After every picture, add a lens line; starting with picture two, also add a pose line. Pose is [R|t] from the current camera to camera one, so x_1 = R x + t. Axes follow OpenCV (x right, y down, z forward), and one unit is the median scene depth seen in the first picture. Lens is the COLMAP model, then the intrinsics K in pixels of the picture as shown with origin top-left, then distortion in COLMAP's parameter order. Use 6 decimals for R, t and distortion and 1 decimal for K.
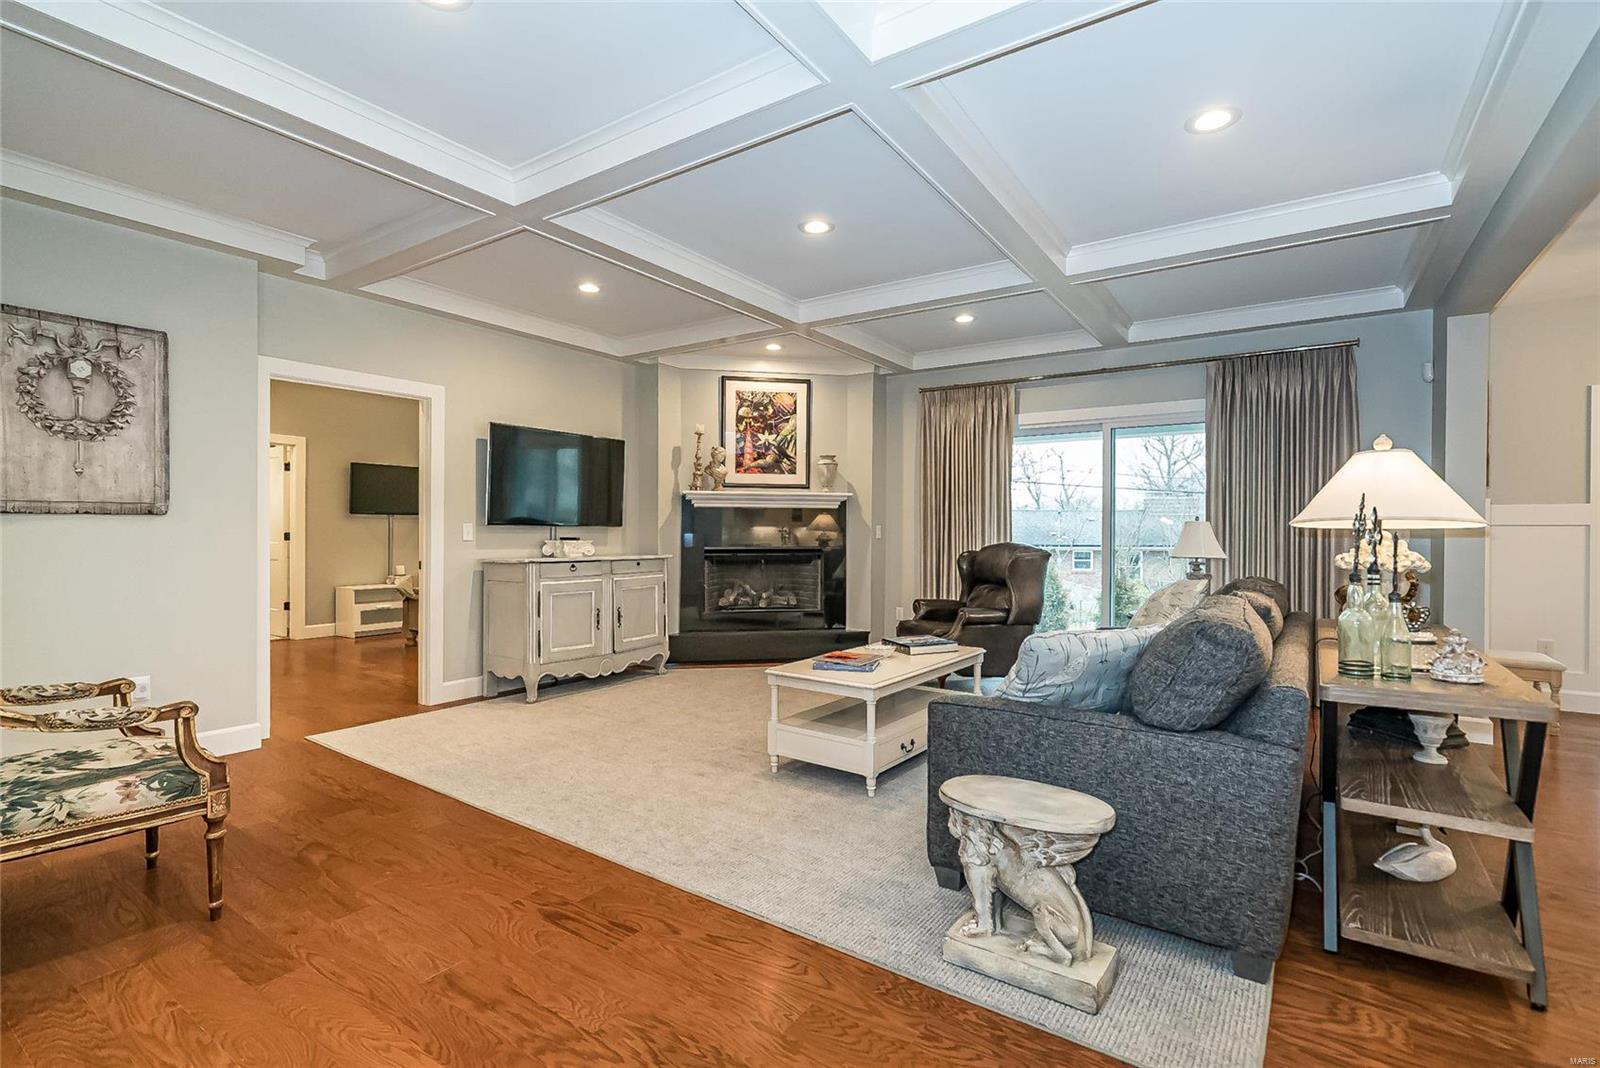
lens RADIAL K [[724.4, 0, 802.5], [0, 724.4, 534.7], [0, 0, 1]] dist [-0.015049, 0.002745]
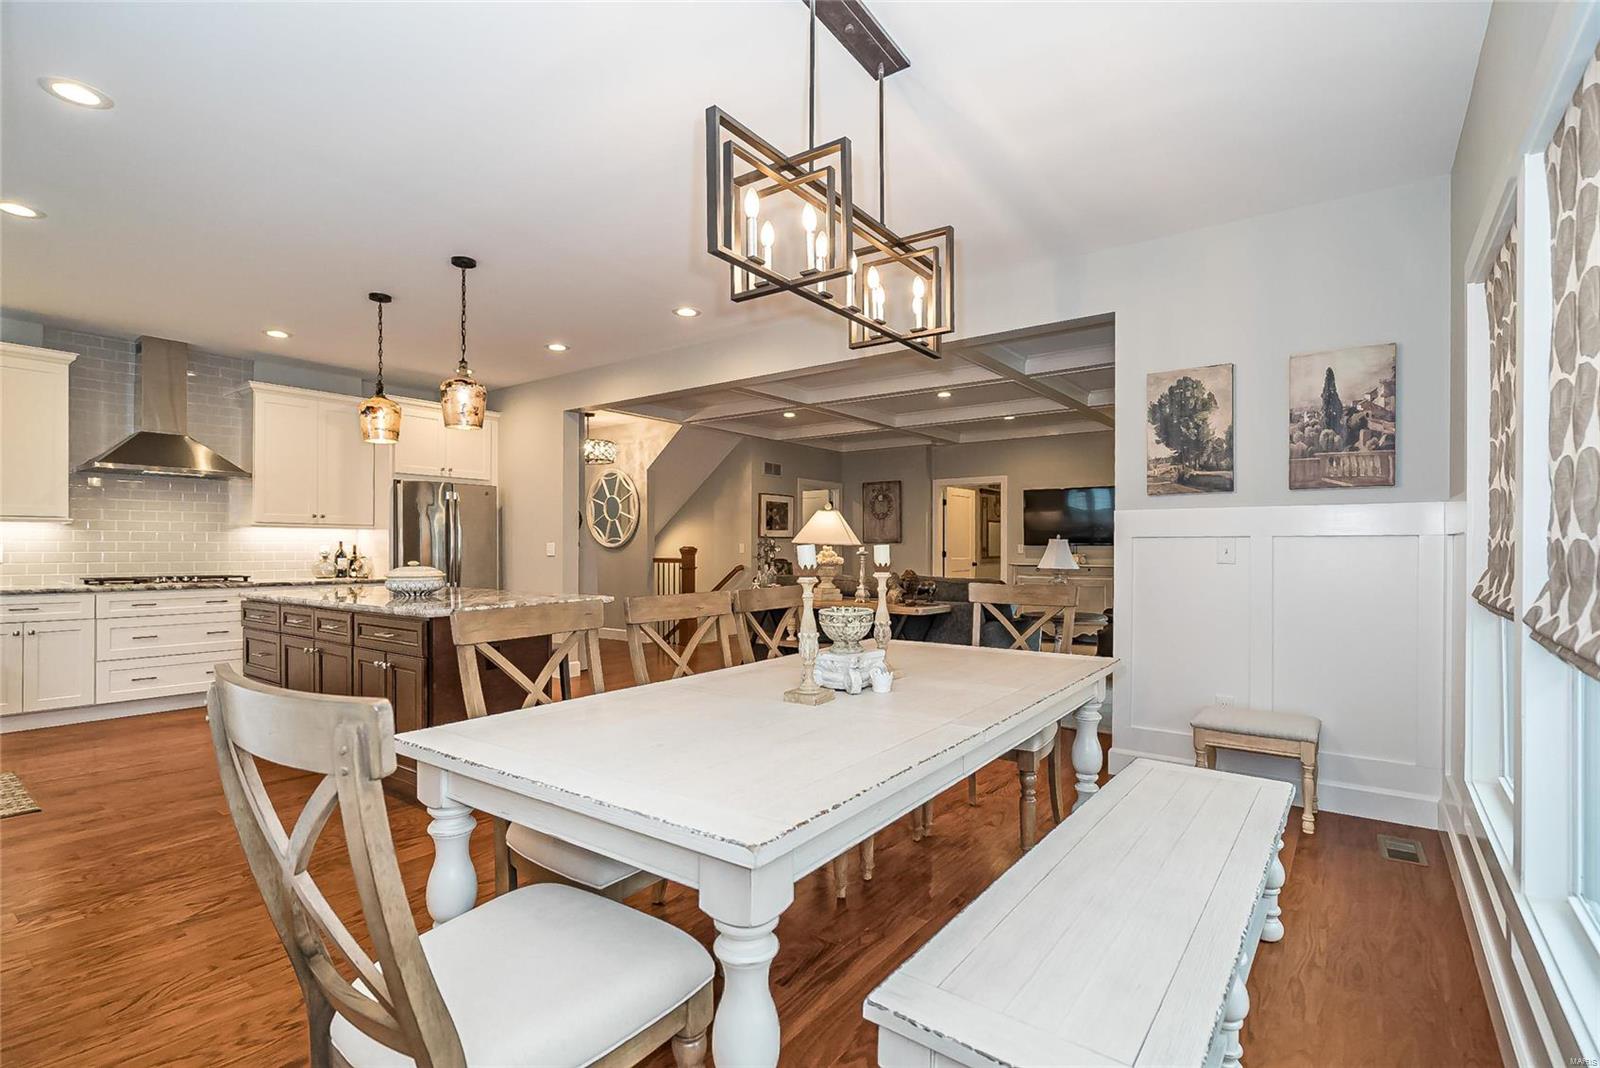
lens RADIAL K [[724.4, 0, 776.5], [0, 724.4, 551.7], [0, 0, 1]] dist [-0.015049, 0.002745]
pose [[-0.039845, 0.002890, -0.999202, 1.207135], [-0.007620, 0.999966, 0.003196, 0.002046], [0.999177, 0.007741, -0.039821, 0.359329]]
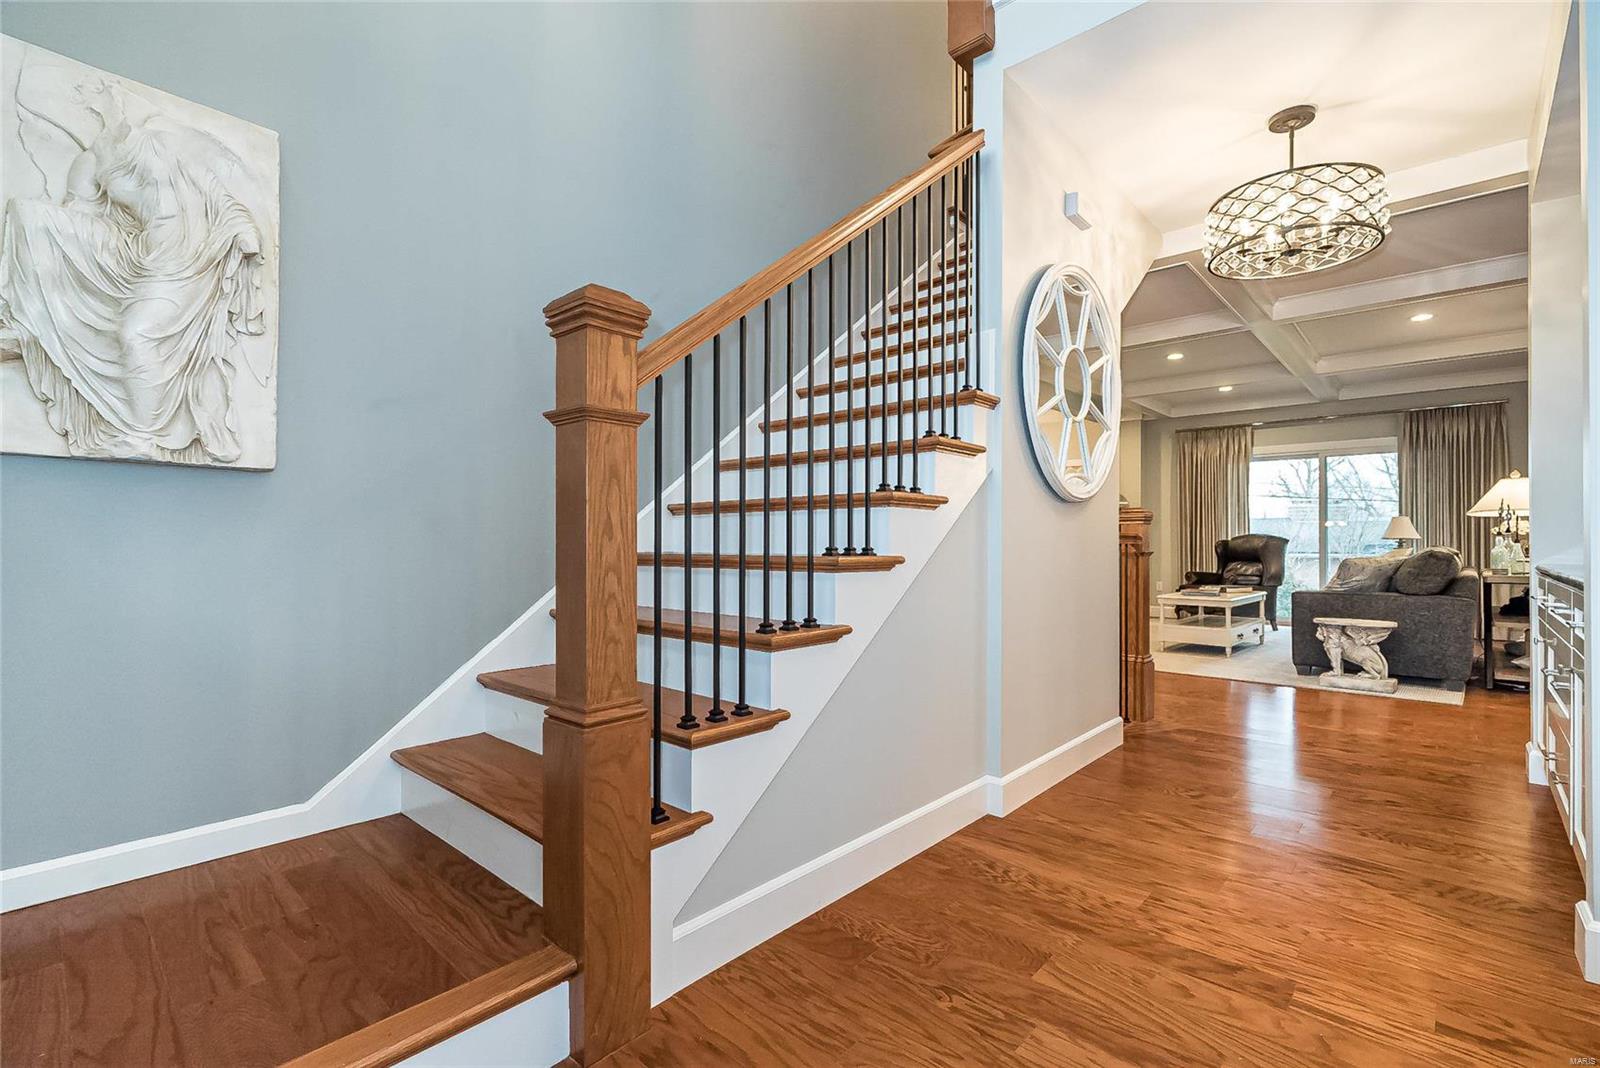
lens RADIAL K [[724.4, 0, 805.1], [0, 724.4, 536.6], [0, 0, 1]] dist [-0.015049, 0.002745]
pose [[0.990956, -0.004223, -0.134119, -0.396218], [0.002388, 0.999901, -0.013843, 0.031555], [0.134164, 0.013398, 0.990869, -0.551952]]
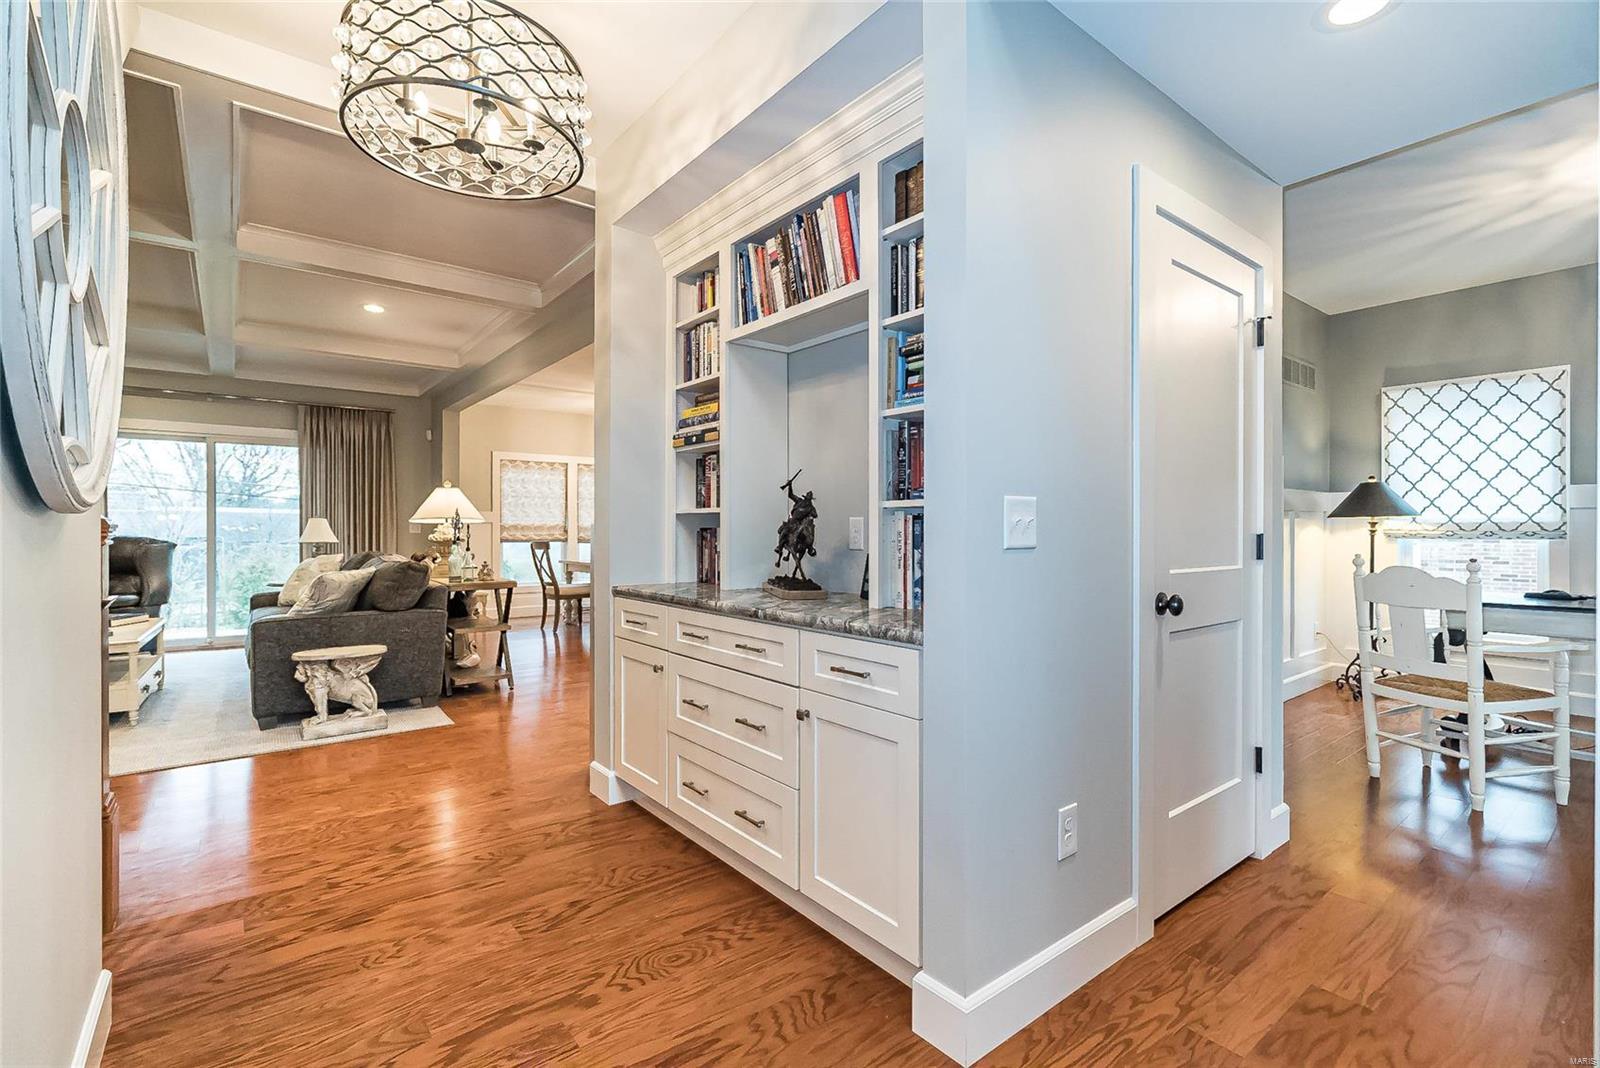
lens RADIAL K [[724.4, 0, 778.6], [0, 724.4, 533.7], [0, 0, 1]] dist [-0.015049, 0.002745]
pose [[0.316978, -0.013375, 0.948338, -0.397954], [0.012020, 0.999877, 0.010085, 0.006271], [-0.948357, 0.008202, 0.317100, -0.272478]]
